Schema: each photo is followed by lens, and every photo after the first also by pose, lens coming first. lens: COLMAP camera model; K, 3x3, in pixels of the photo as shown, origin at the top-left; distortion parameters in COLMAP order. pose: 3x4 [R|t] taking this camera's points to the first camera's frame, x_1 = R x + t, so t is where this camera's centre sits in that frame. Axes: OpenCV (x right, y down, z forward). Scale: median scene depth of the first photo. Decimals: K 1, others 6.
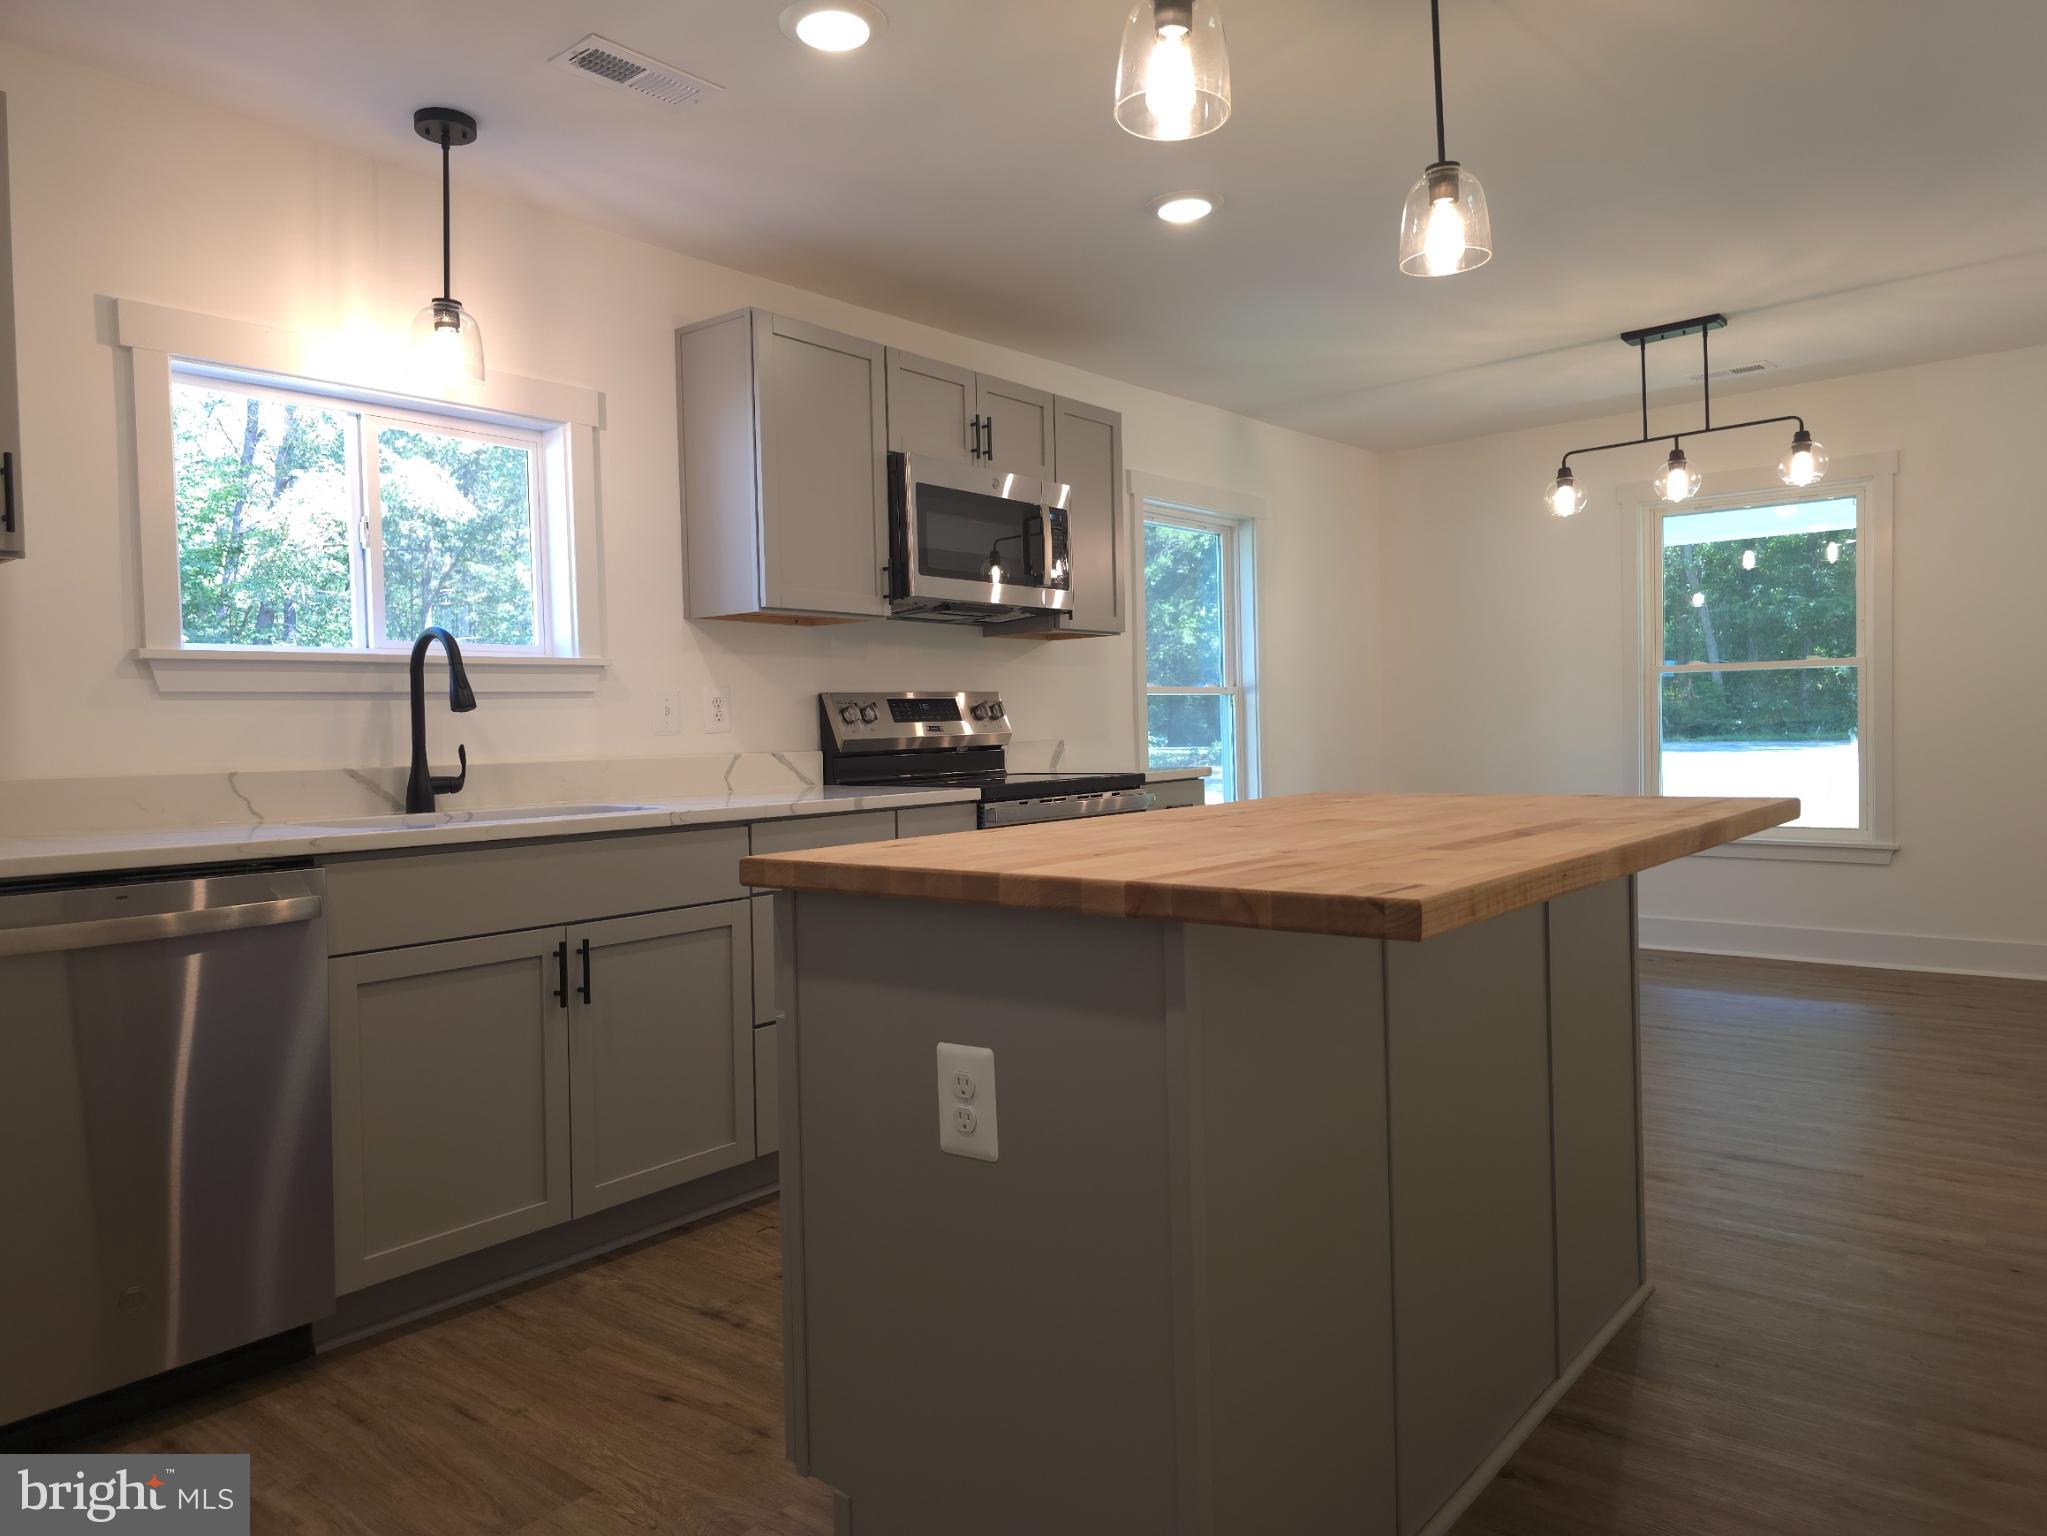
lens RADIAL K [[1357.5, 0, 1026.1], [0, 1357.5, 759.3], [0, 0, 1]] dist [0.071693, -0.076182]
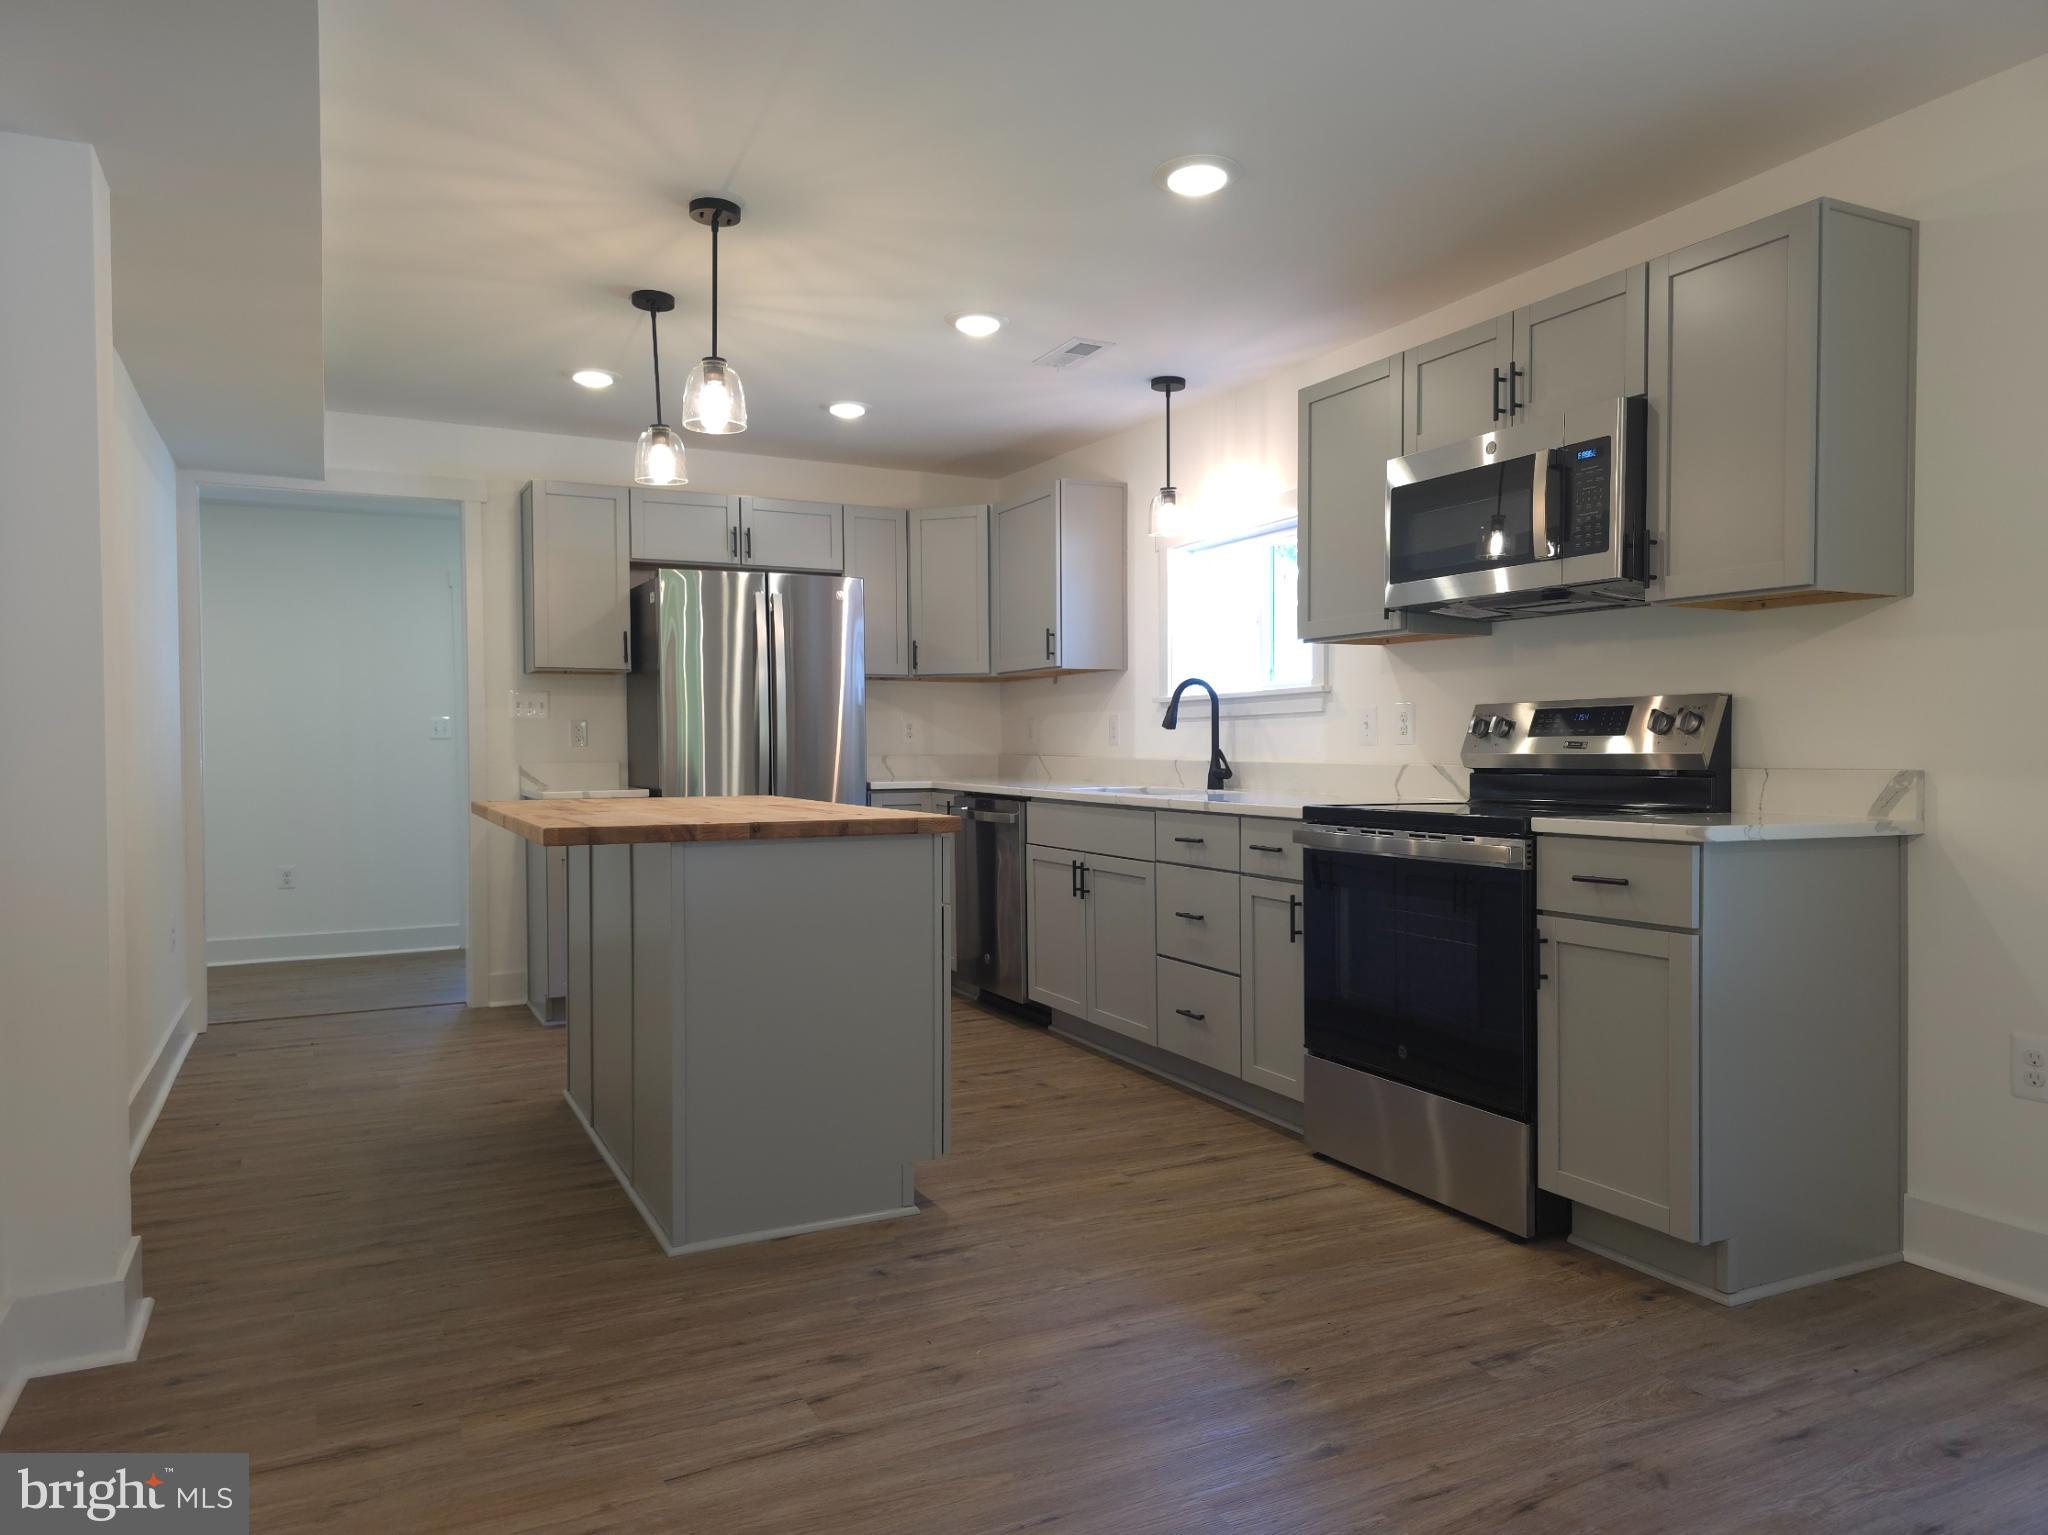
lens RADIAL K [[1373.9, 0, 1025.3], [0, 1373.9, 773.4], [0, 0, 1]] dist [0.050511, -0.057360]
pose [[-0.407115, 0.045957, -0.912220, 0.869791], [-0.006946, 0.998549, 0.053406, -0.050203], [0.913351, 0.028079, -0.406205, 1.101391]]
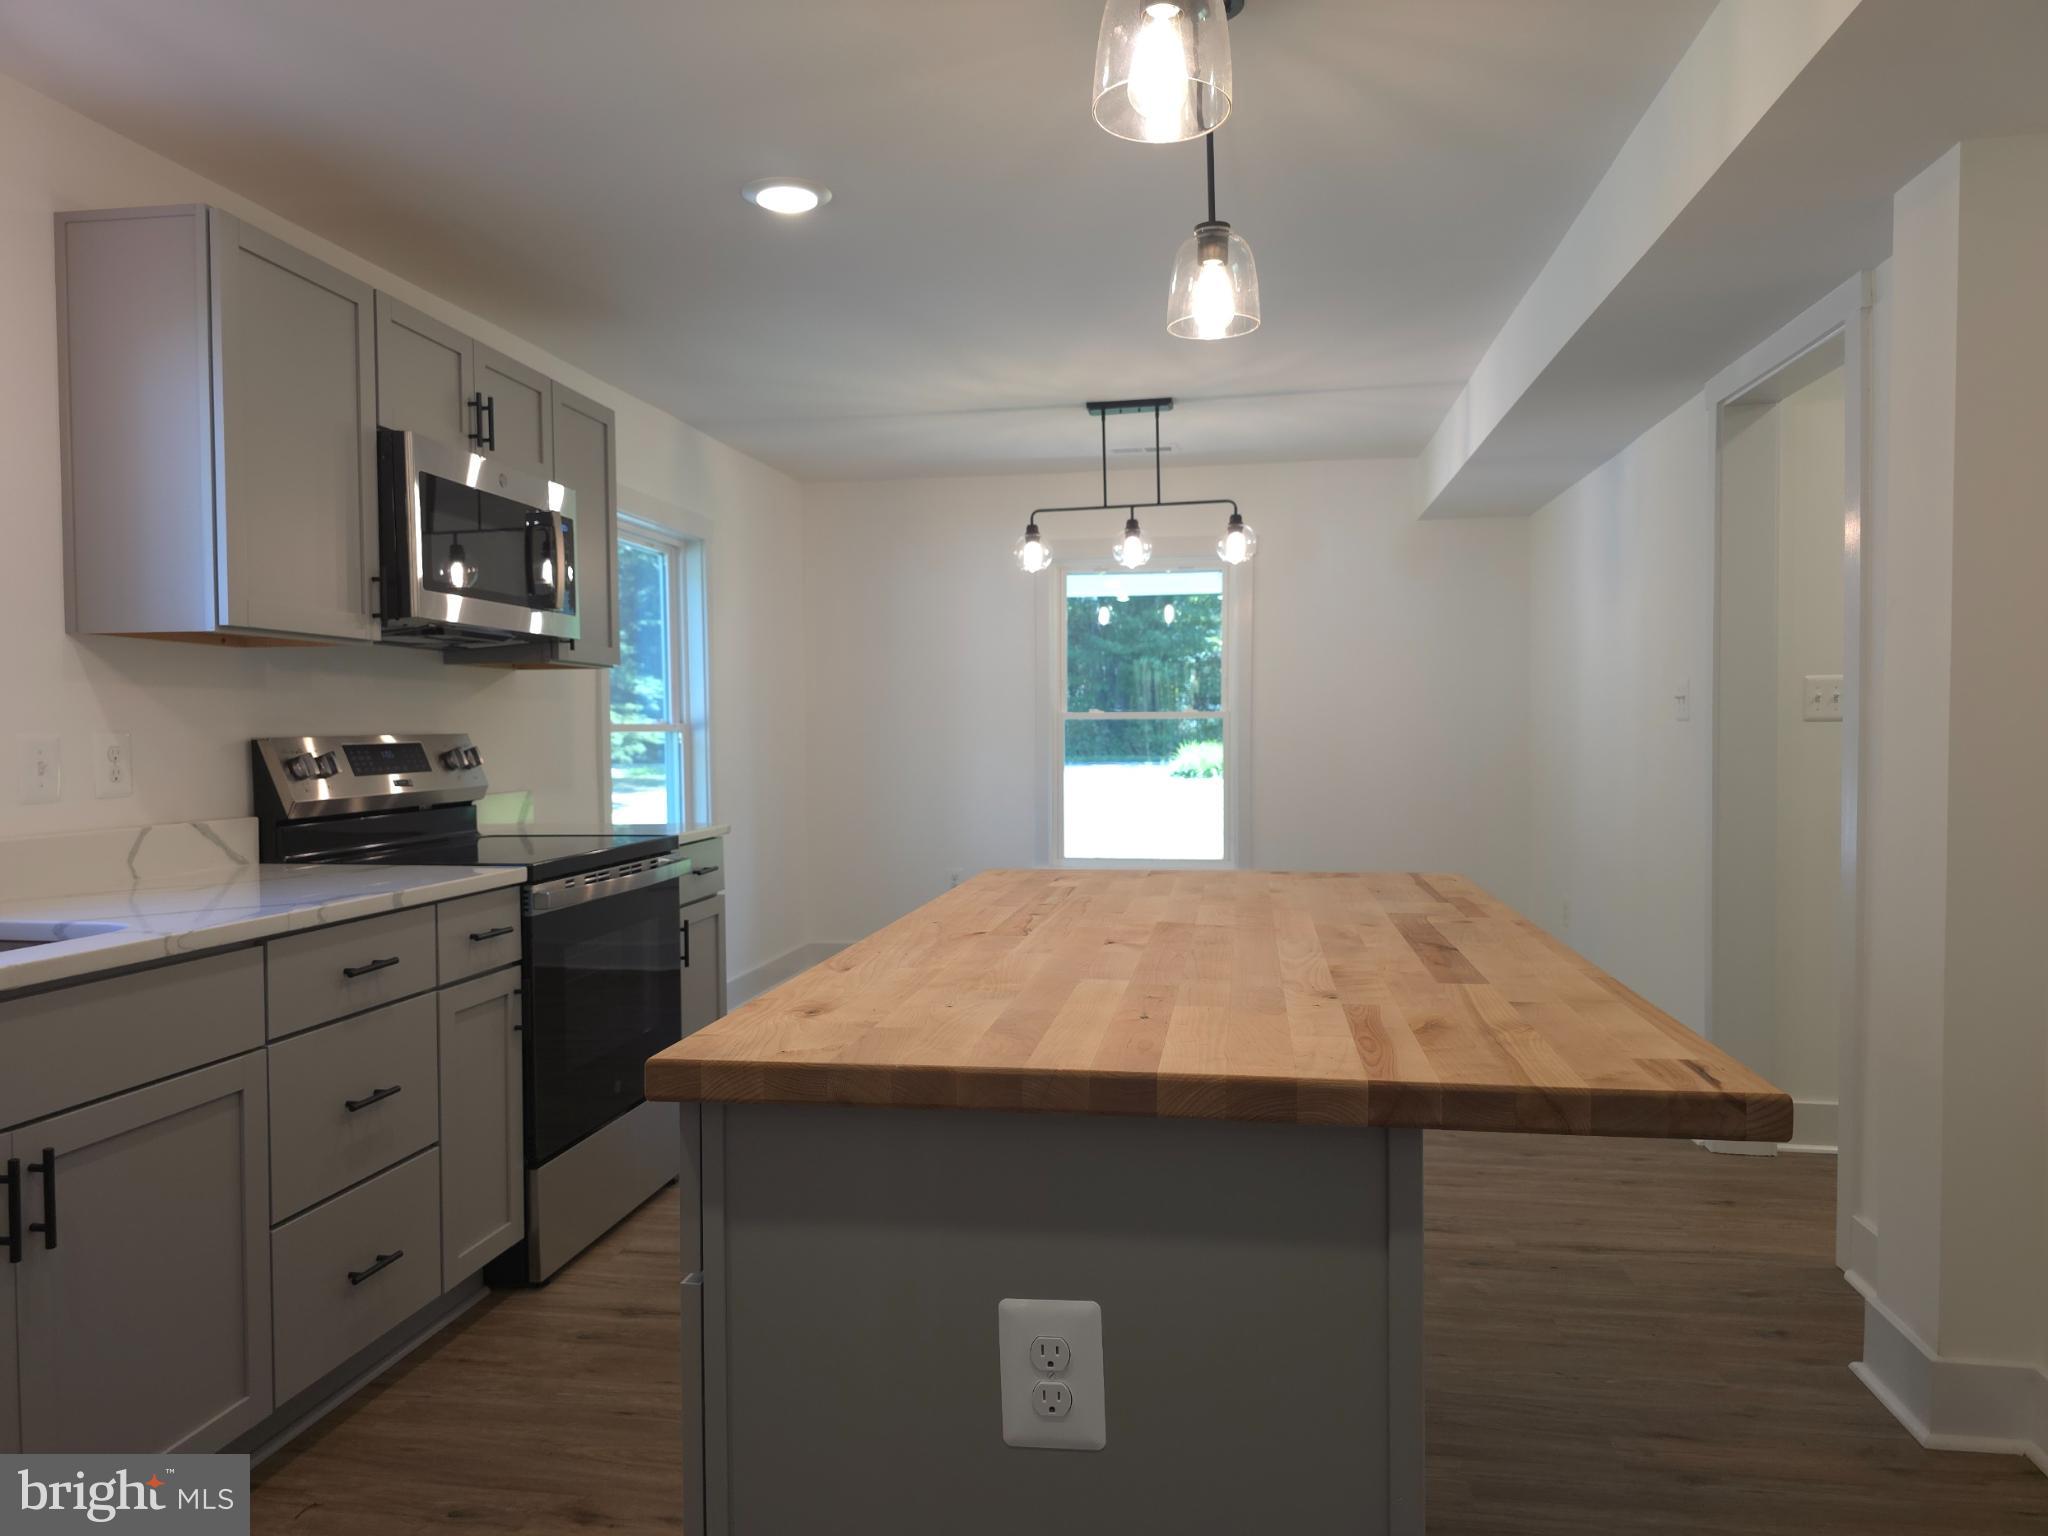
lens RADIAL K [[1373.9, 0, 1025.3], [0, 1373.9, 773.9], [0, 0, 1]] dist [0.050511, -0.057360]
pose [[0.862733, 0.002200, 0.505654, -0.171717], [-0.002072, 0.999998, -0.000816, -0.029714], [-0.505655, -0.000344, 0.862736, 0.139878]]
